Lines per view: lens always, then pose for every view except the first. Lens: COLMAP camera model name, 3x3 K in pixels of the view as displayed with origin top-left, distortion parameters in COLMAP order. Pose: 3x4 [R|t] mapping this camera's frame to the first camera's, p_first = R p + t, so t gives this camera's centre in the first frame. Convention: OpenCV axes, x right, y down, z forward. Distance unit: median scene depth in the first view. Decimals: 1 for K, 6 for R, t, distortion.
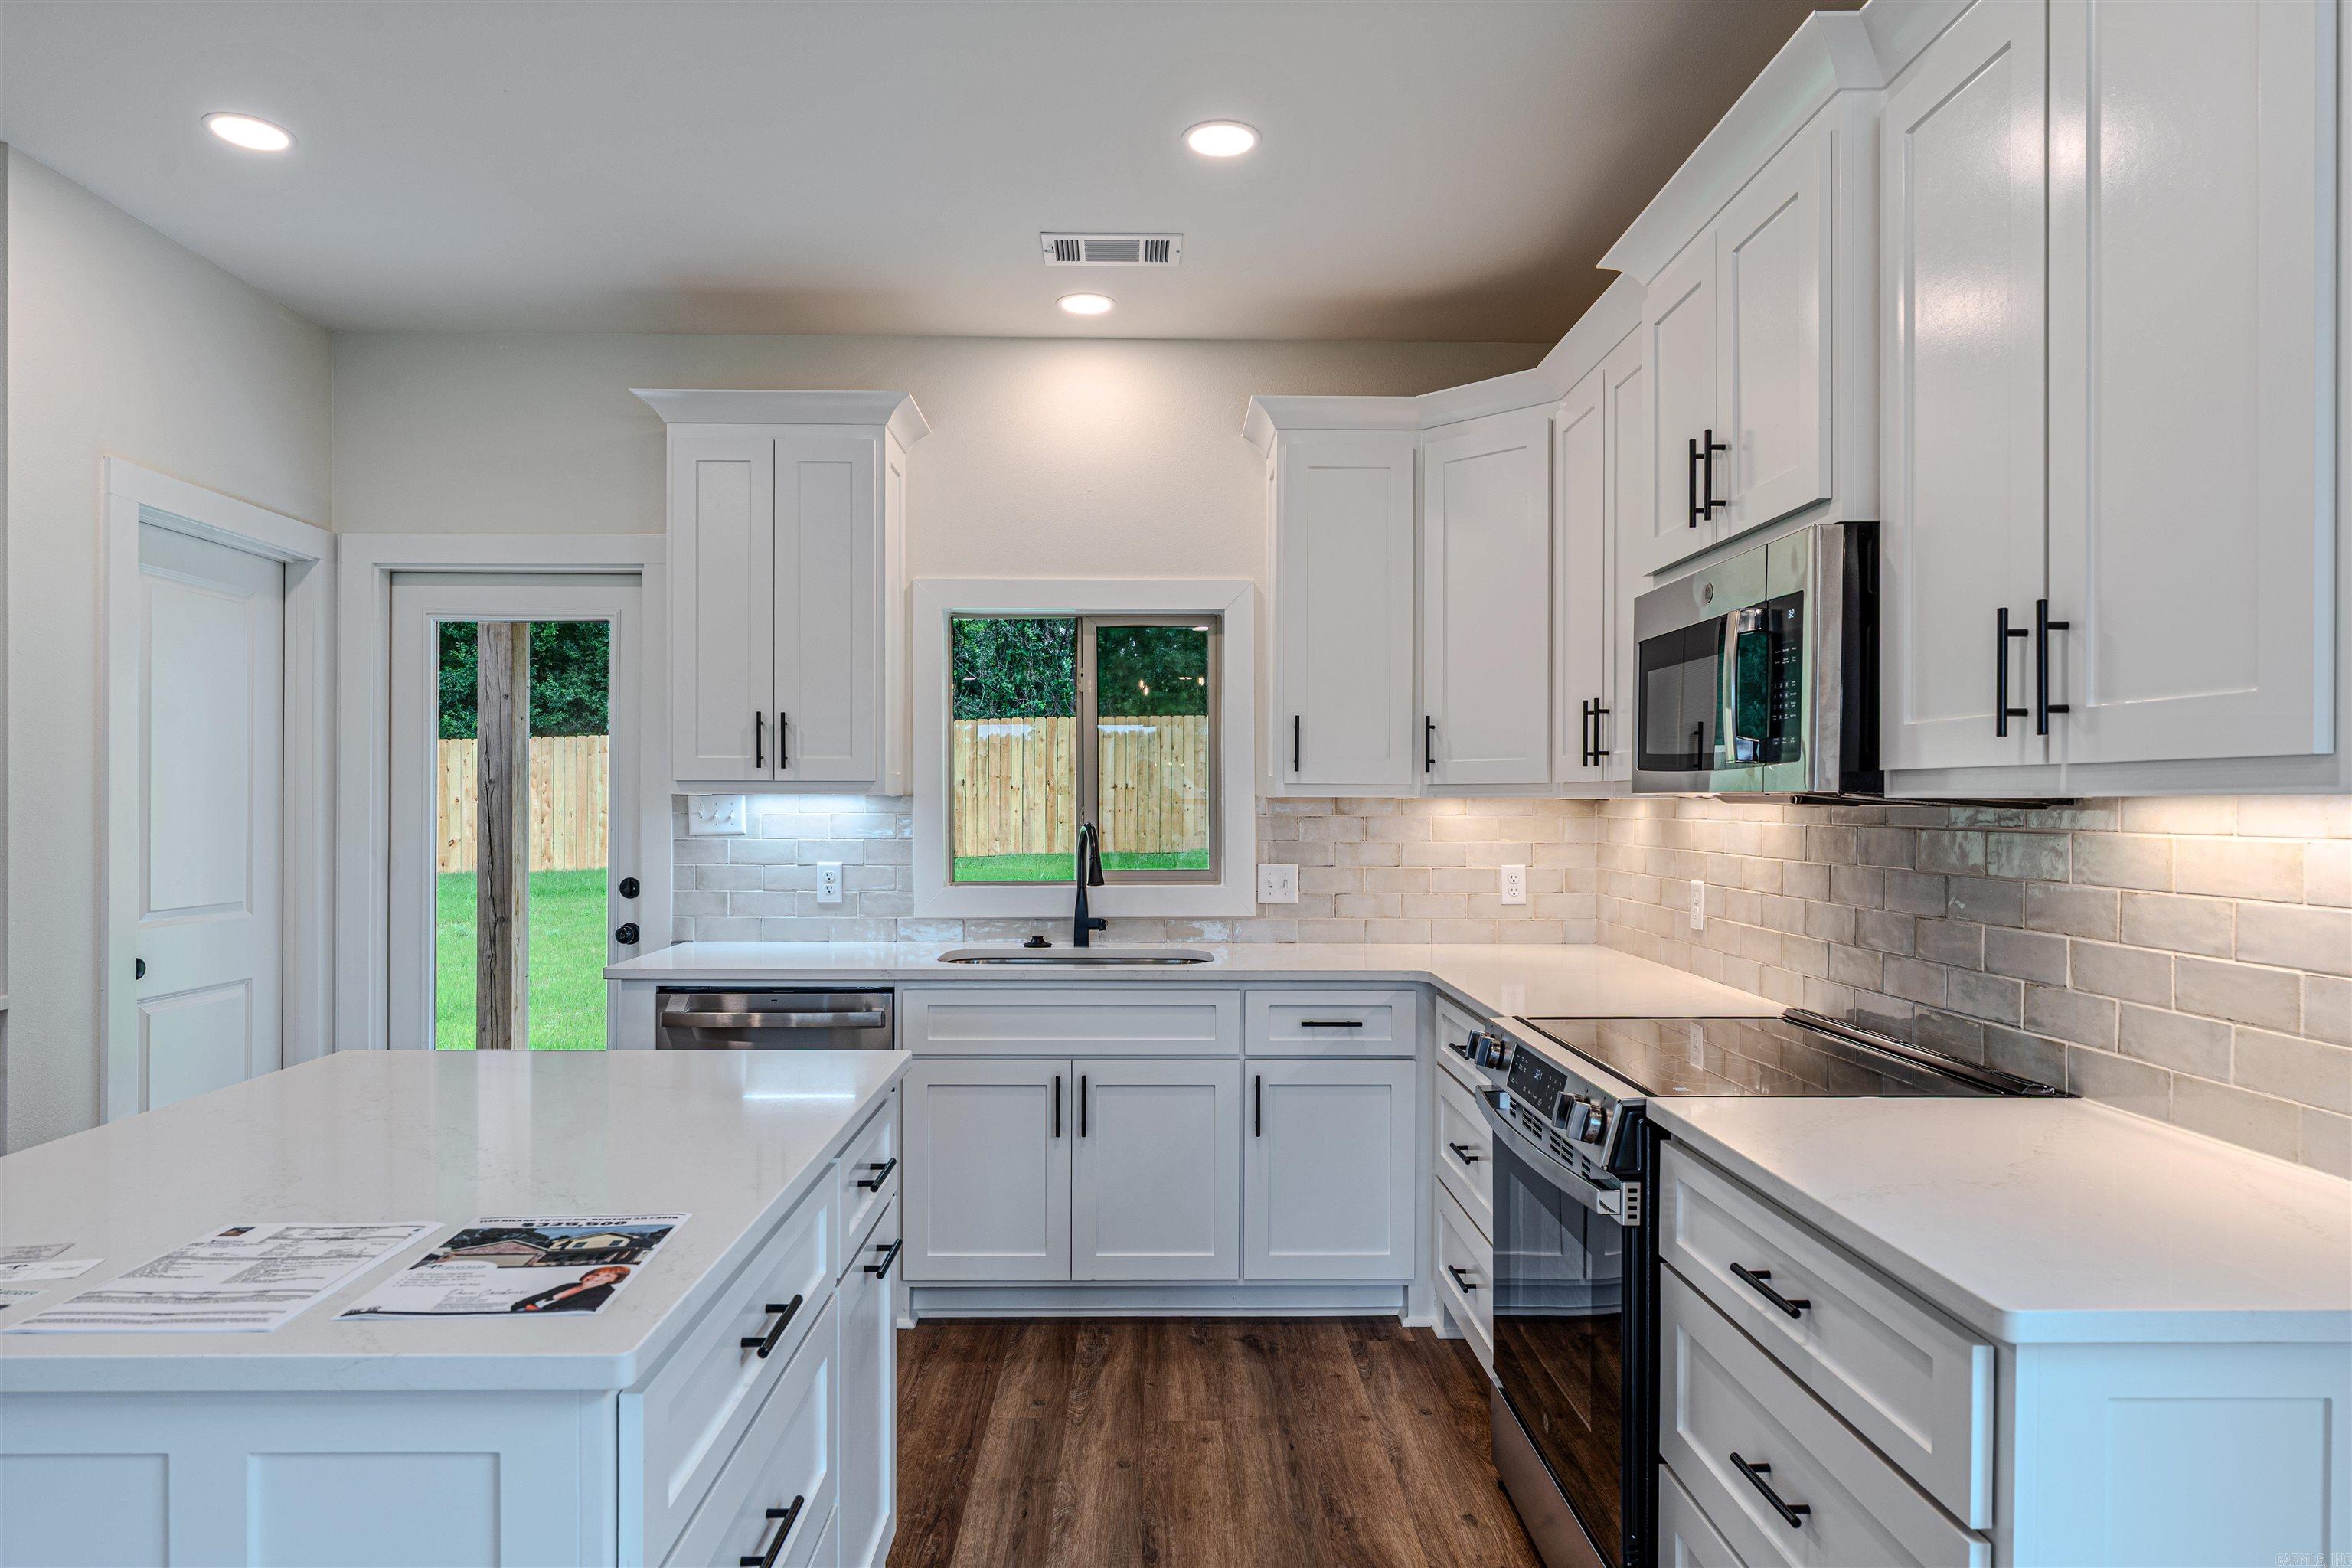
lens RADIAL K [[1364.4, 0, 1168.1], [0, 1364.4, 807.4], [0, 0, 1]] dist [0.000521, -0.000679]
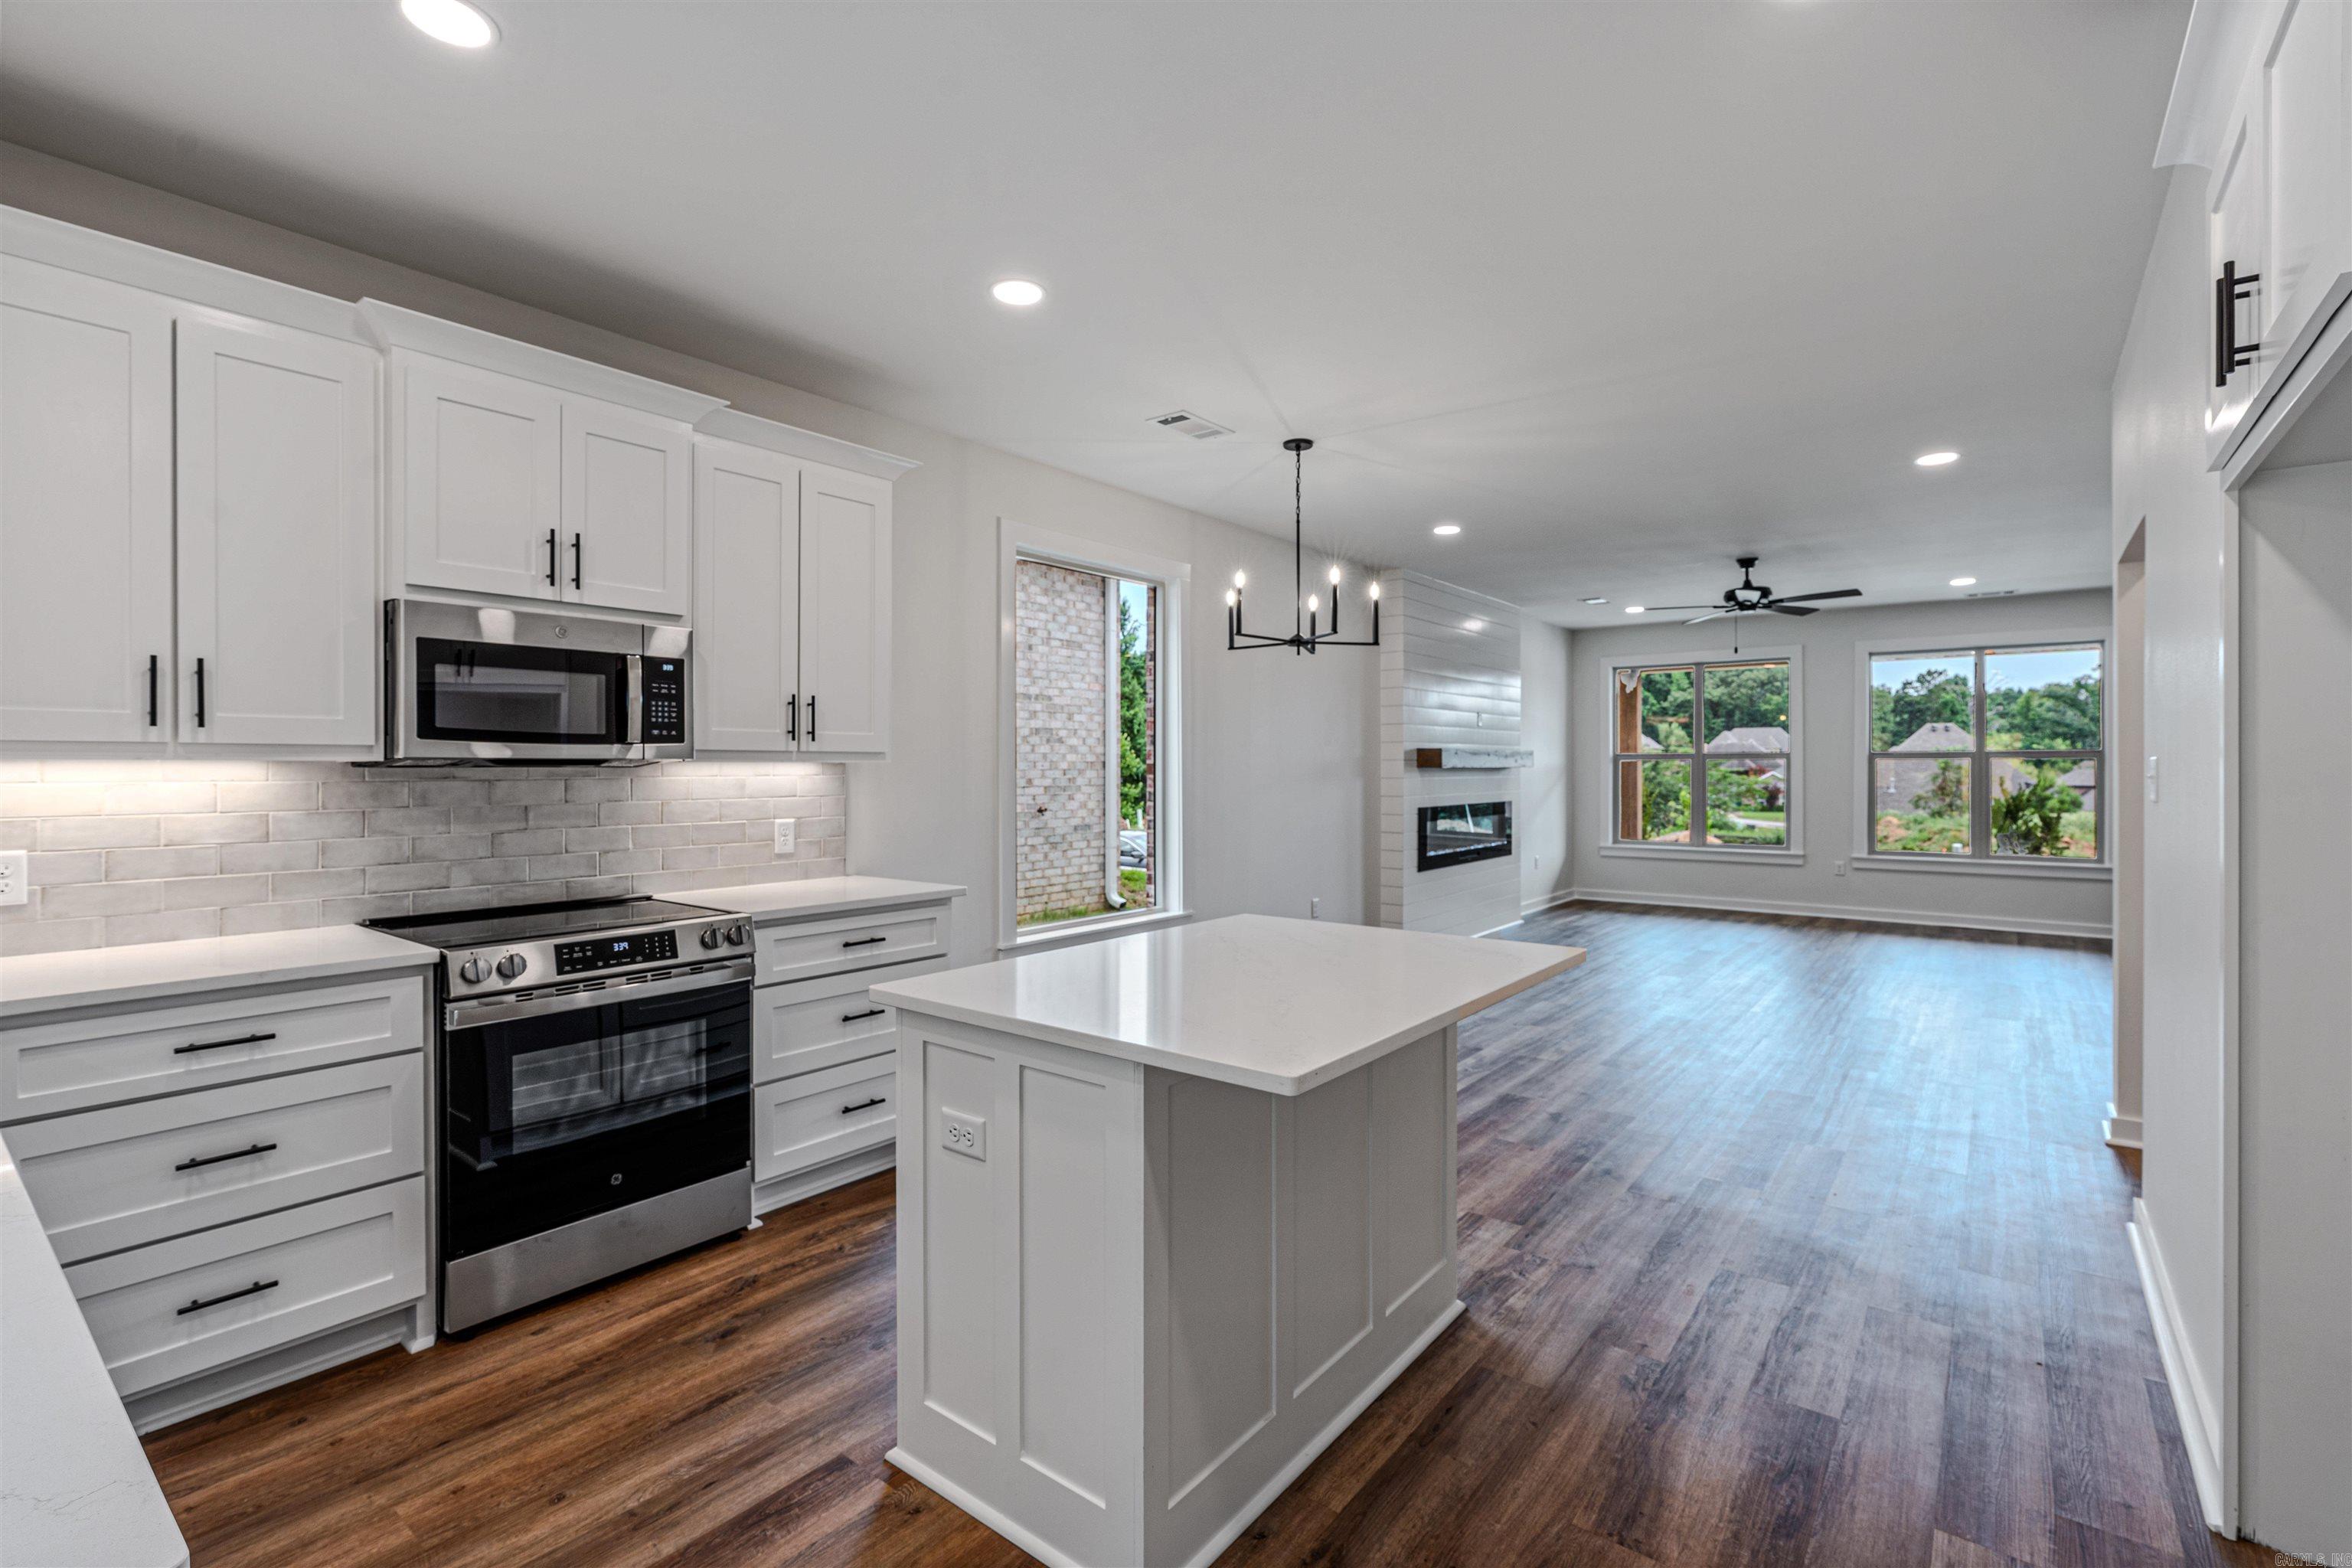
lens RADIAL K [[1050.8, 0, 1179.3], [0, 1050.8, 778.8], [0, 0, 1]] dist [-0.004770, 0.001620]
pose [[-0.776506, -0.010808, 0.630017, -0.627113], [0.000340, 0.999846, 0.017571, -0.005530], [-0.630110, 0.013858, -0.776382, 1.017534]]
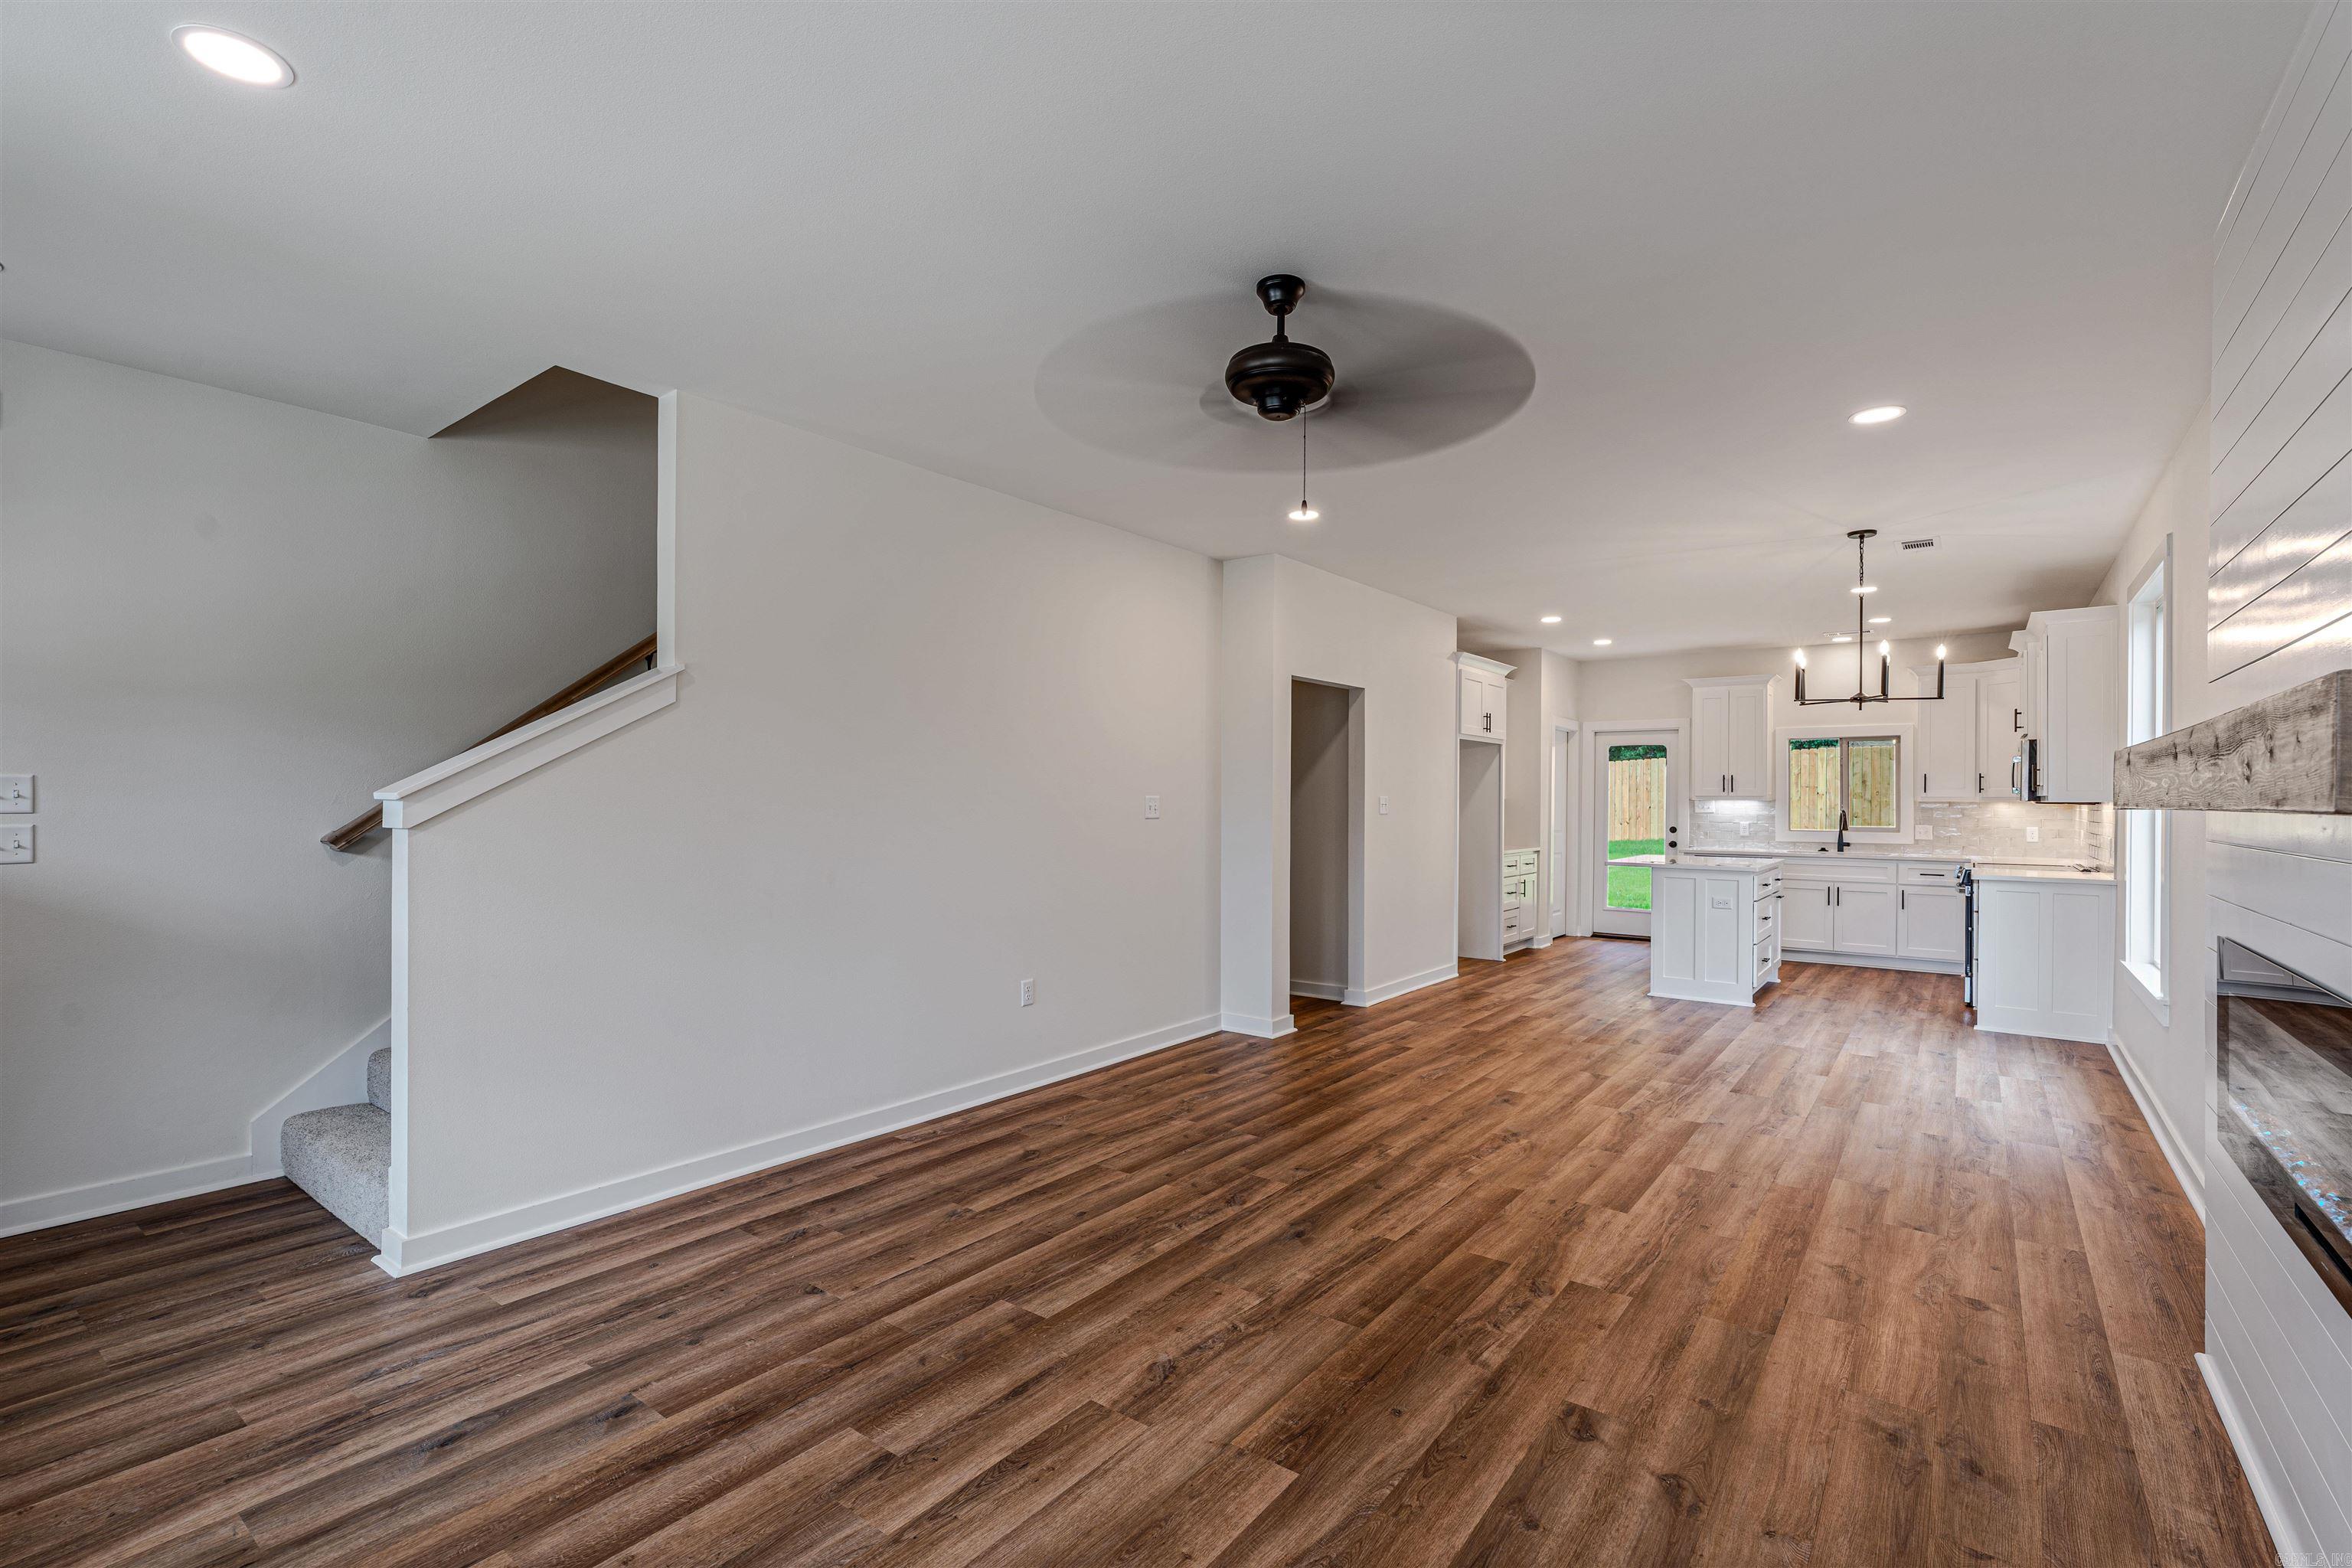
lens RADIAL K [[1058.0, 0, 1176.8], [0, 1058.0, 799.3], [0, 0, 1]] dist [-0.004575, 0.000985]
pose [[0.788610, 0.001696, -0.614891, 0.241176], [-0.006040, 0.999969, -0.004989, 0.009658], [0.614863, 0.007648, 0.788597, -1.946034]]
